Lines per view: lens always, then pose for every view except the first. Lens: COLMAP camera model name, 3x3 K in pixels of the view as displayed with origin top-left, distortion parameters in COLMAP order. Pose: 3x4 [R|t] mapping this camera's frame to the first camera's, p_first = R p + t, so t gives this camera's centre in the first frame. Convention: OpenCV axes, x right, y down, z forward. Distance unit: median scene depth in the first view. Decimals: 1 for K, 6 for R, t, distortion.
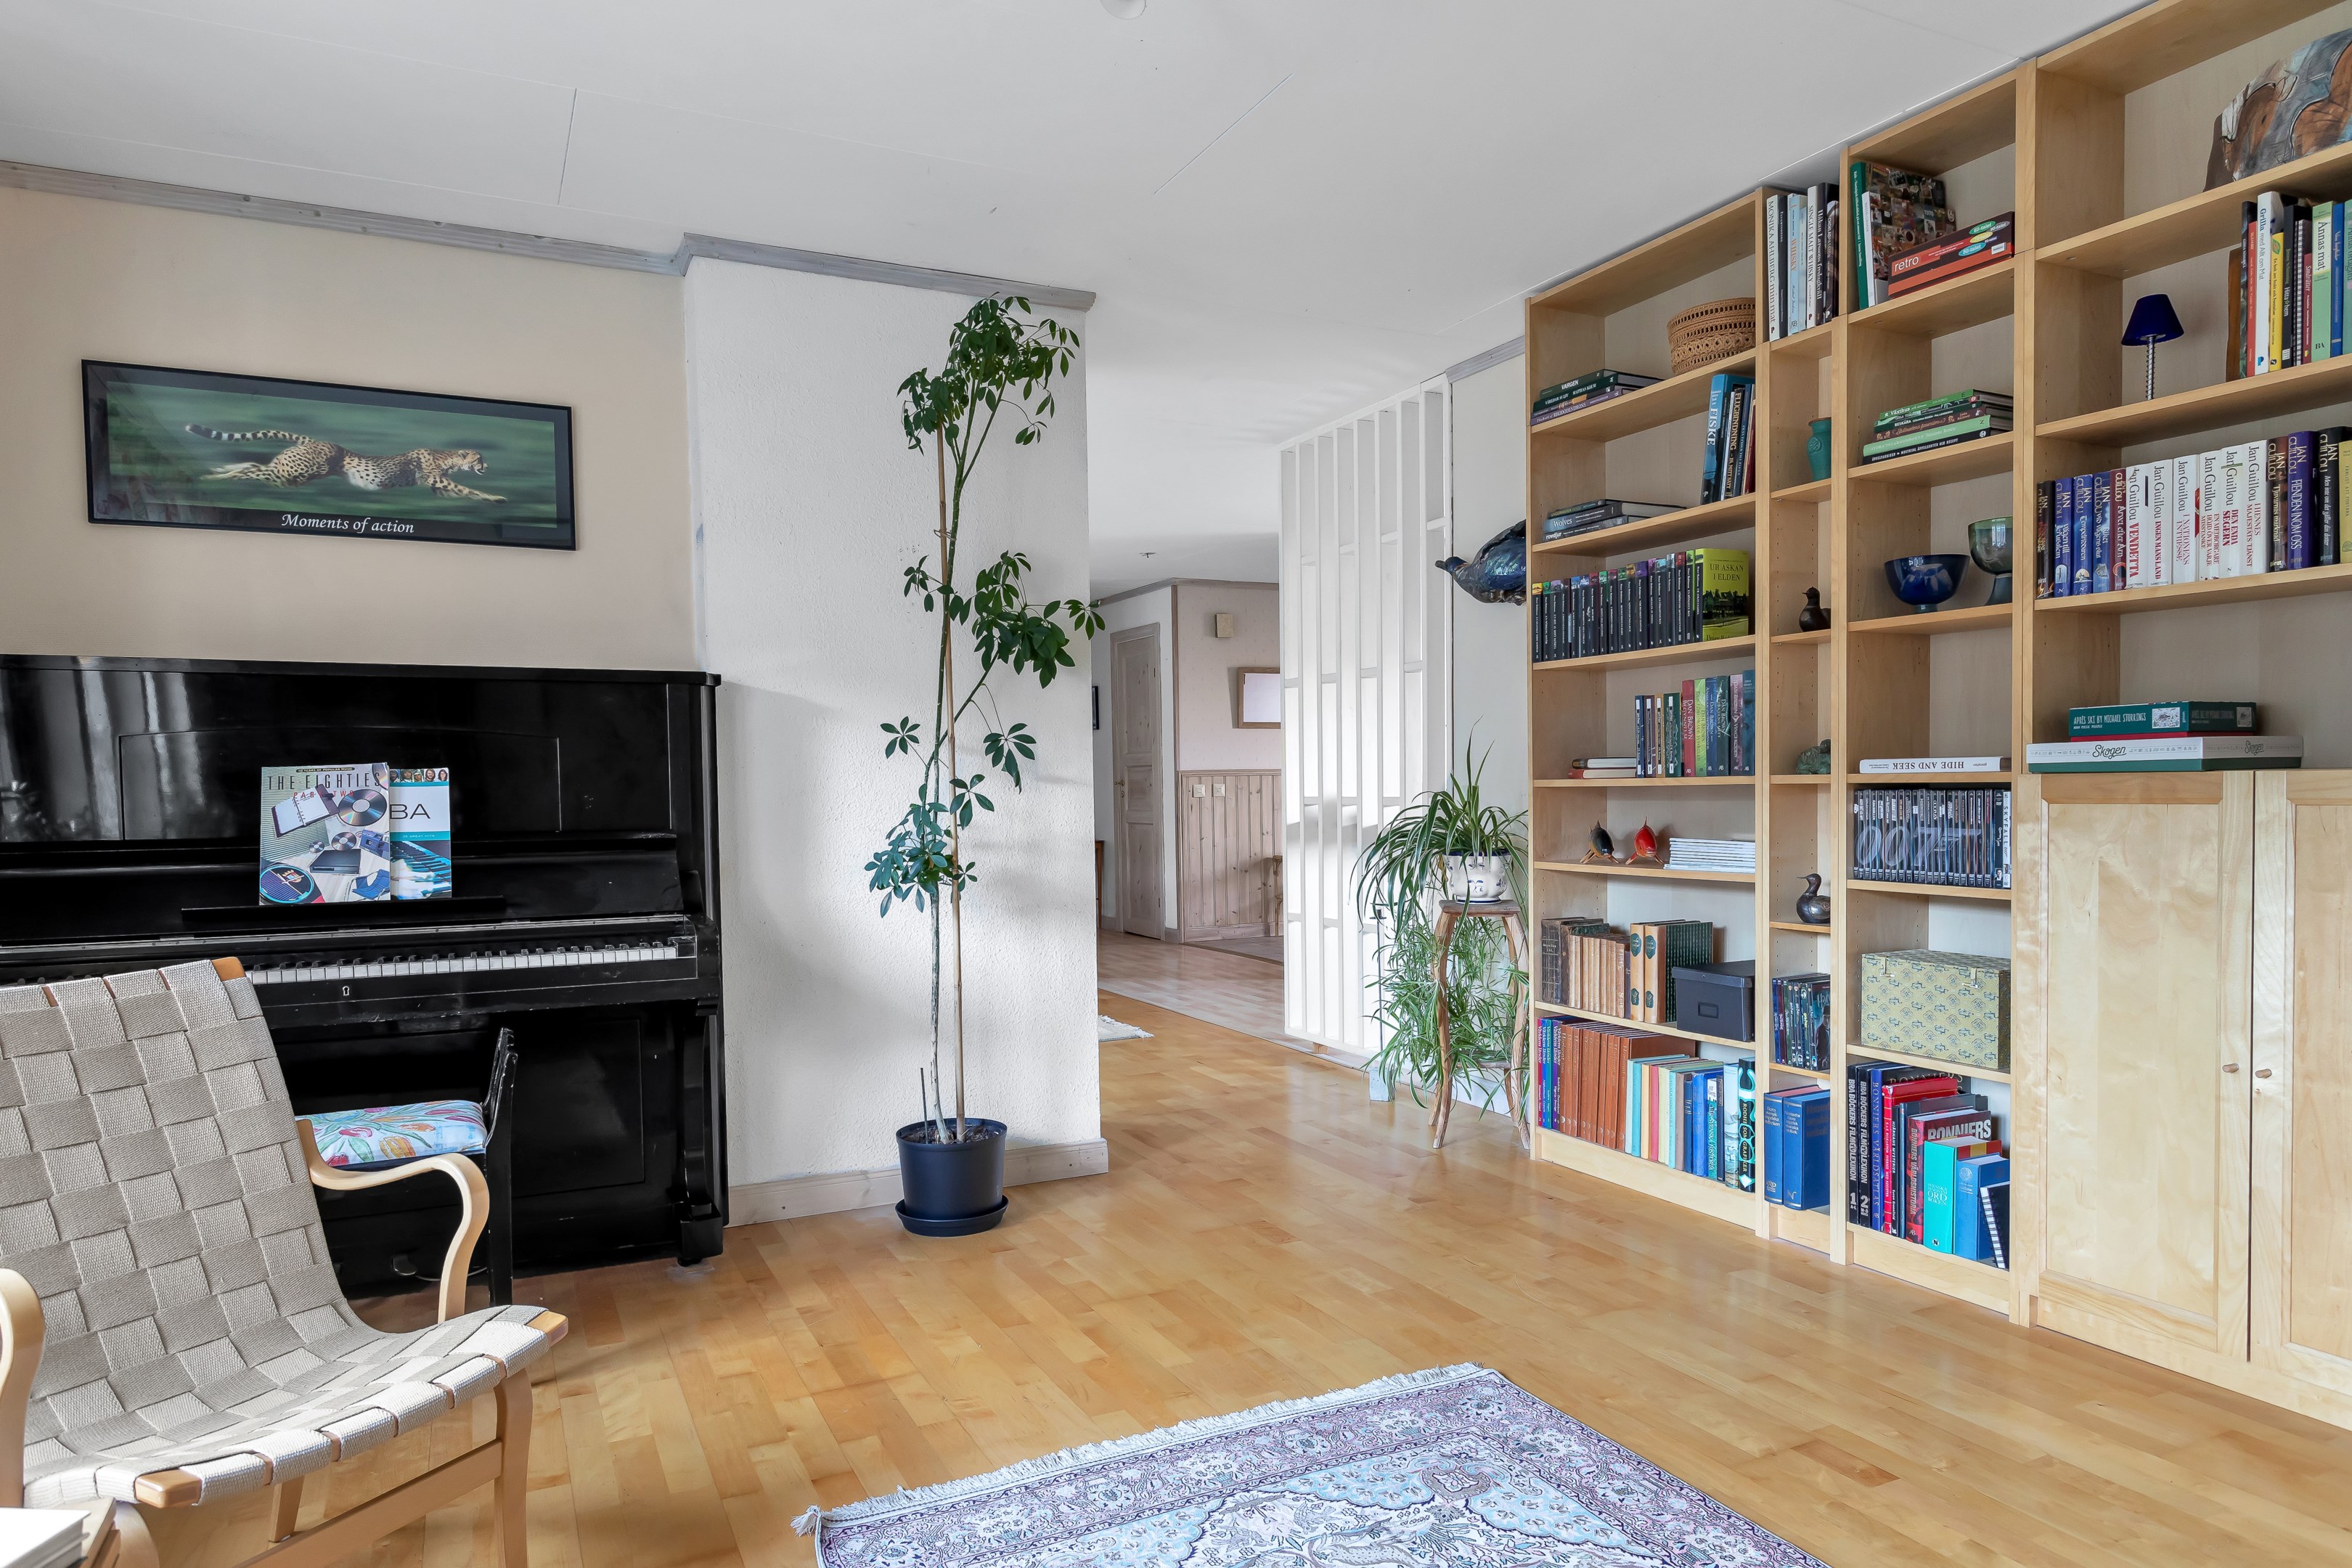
lens RADIAL K [[1481.2, 0, 1174.4], [0, 1481.2, 787.6], [0, 0, 1]] dist [-0.007085, -0.000558]
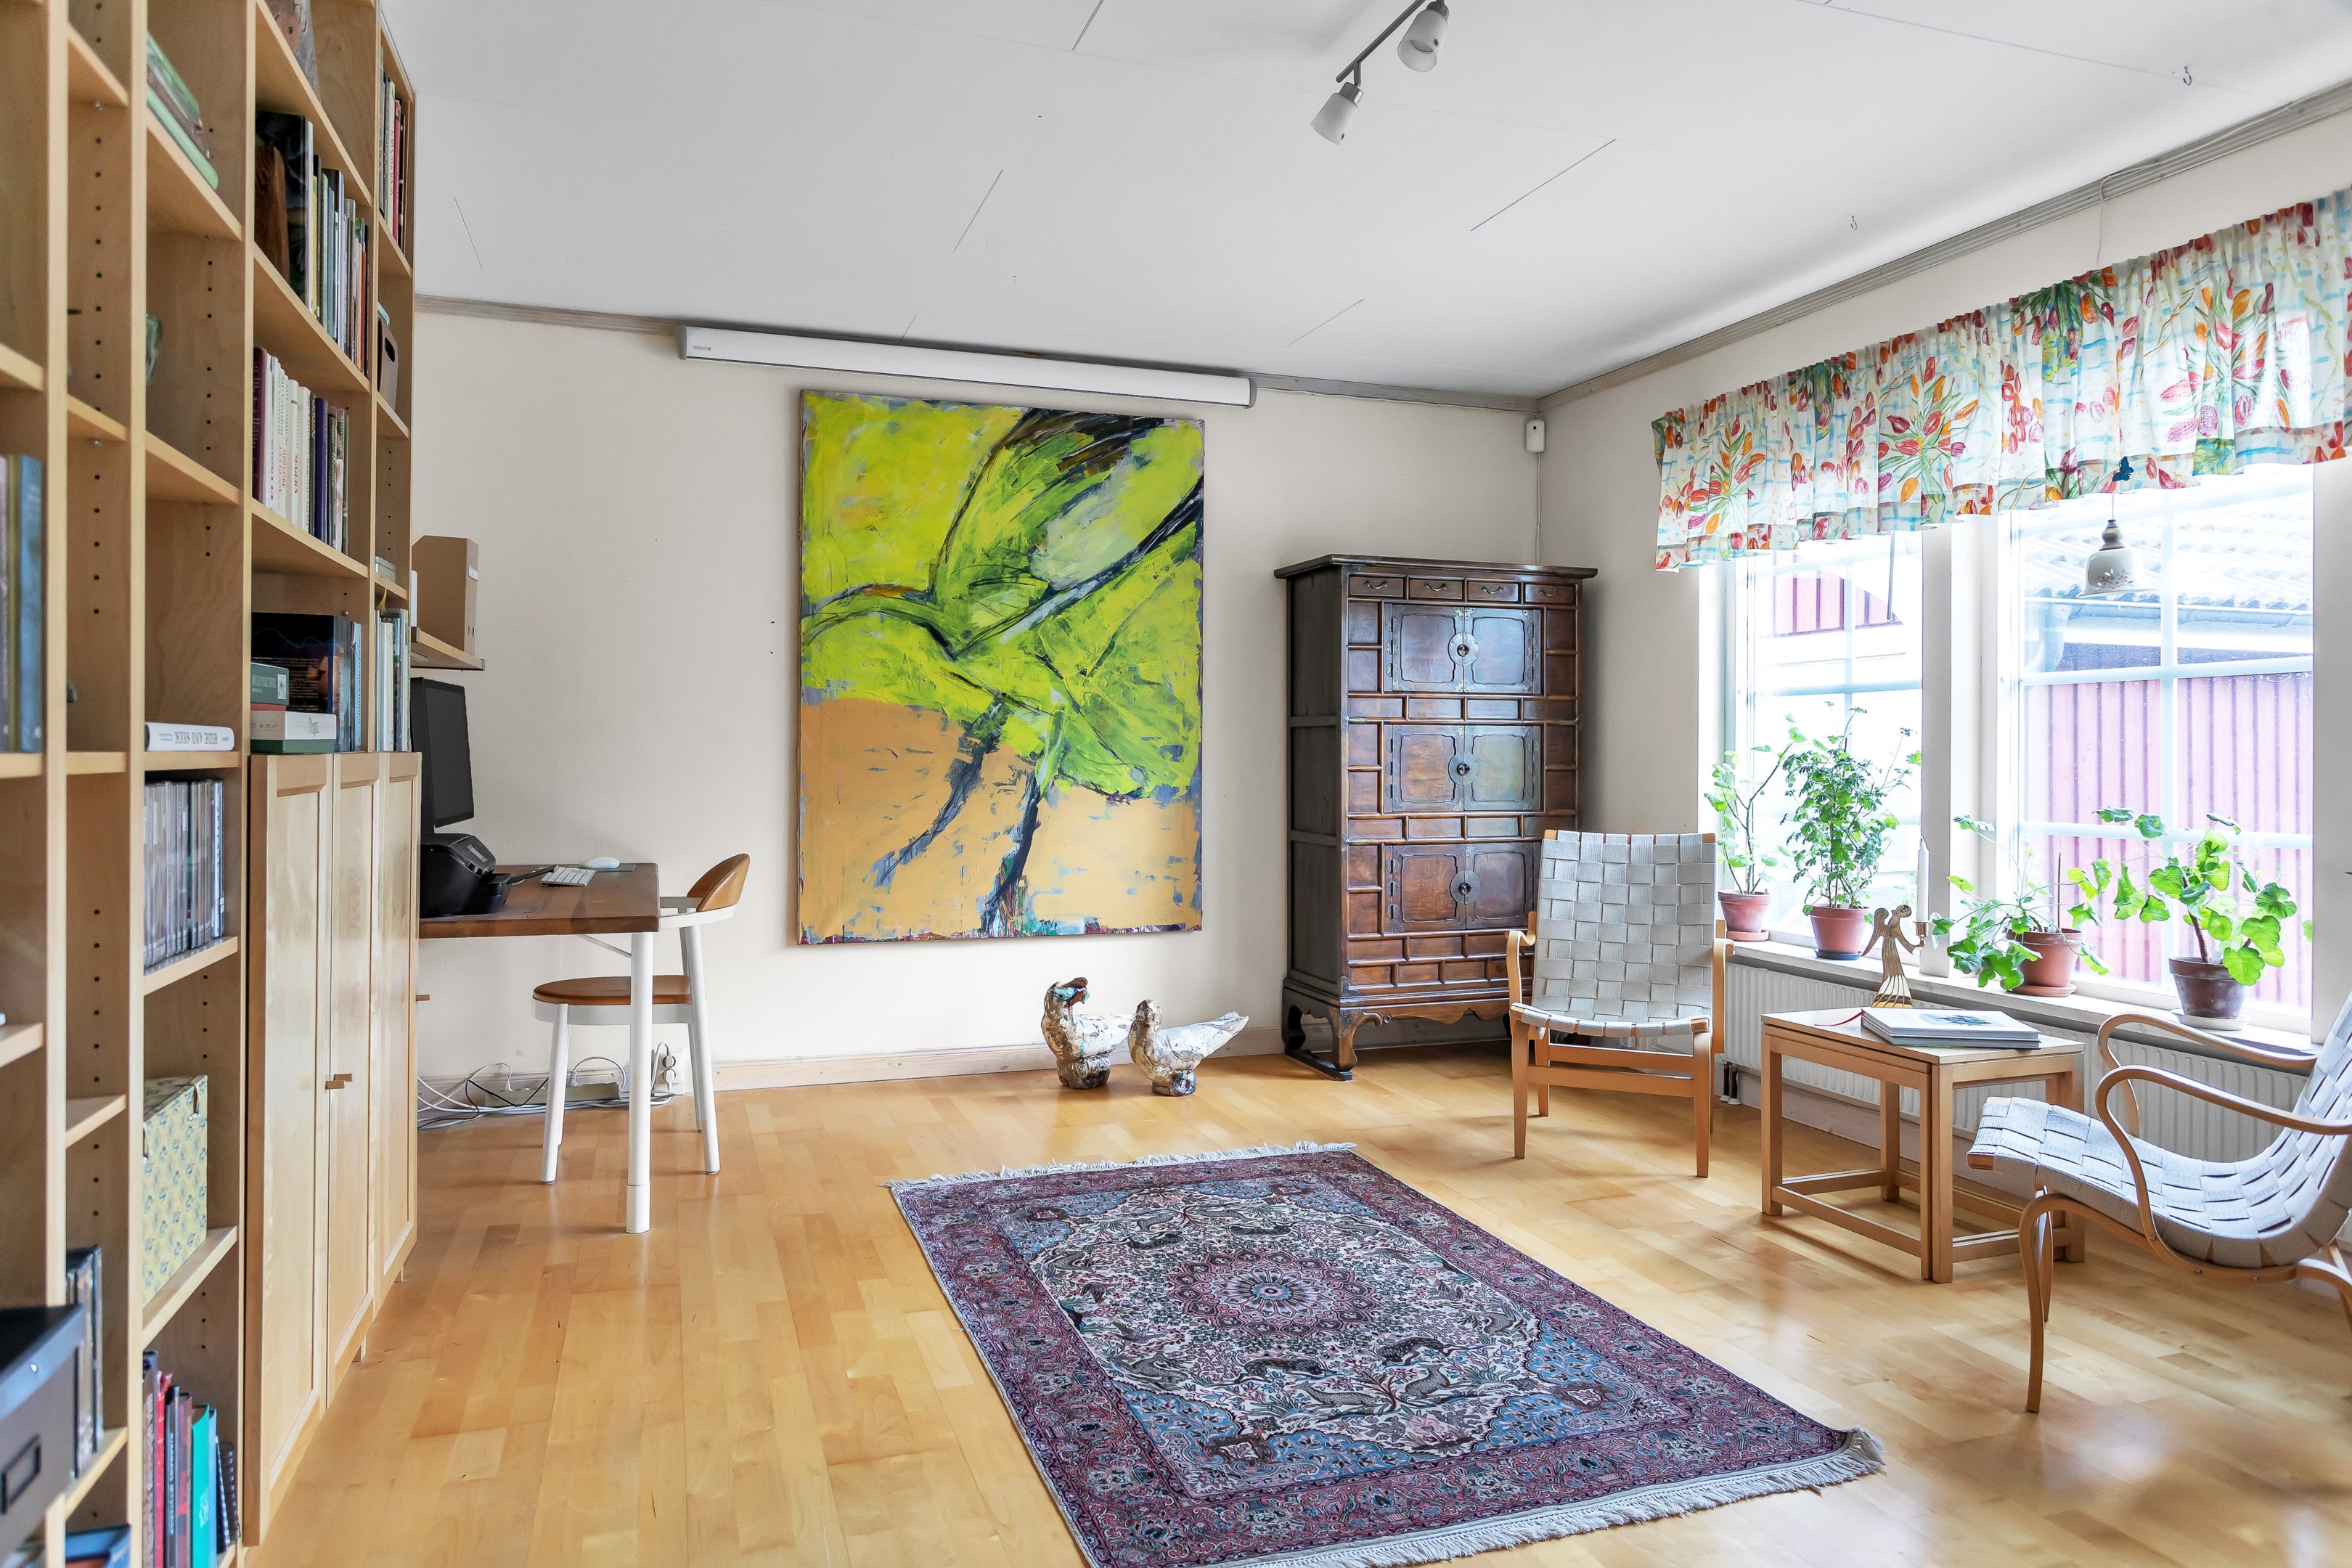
lens RADIAL K [[1481.2, 0, 1177.2], [0, 1481.2, 766.3], [0, 0, 1]] dist [-0.007085, -0.000558]
pose [[-0.992736, 0.002724, 0.120278, 0.115201], [0.004927, 0.999825, 0.018025, -0.015533], [-0.120208, 0.018486, -0.992577, 2.086164]]
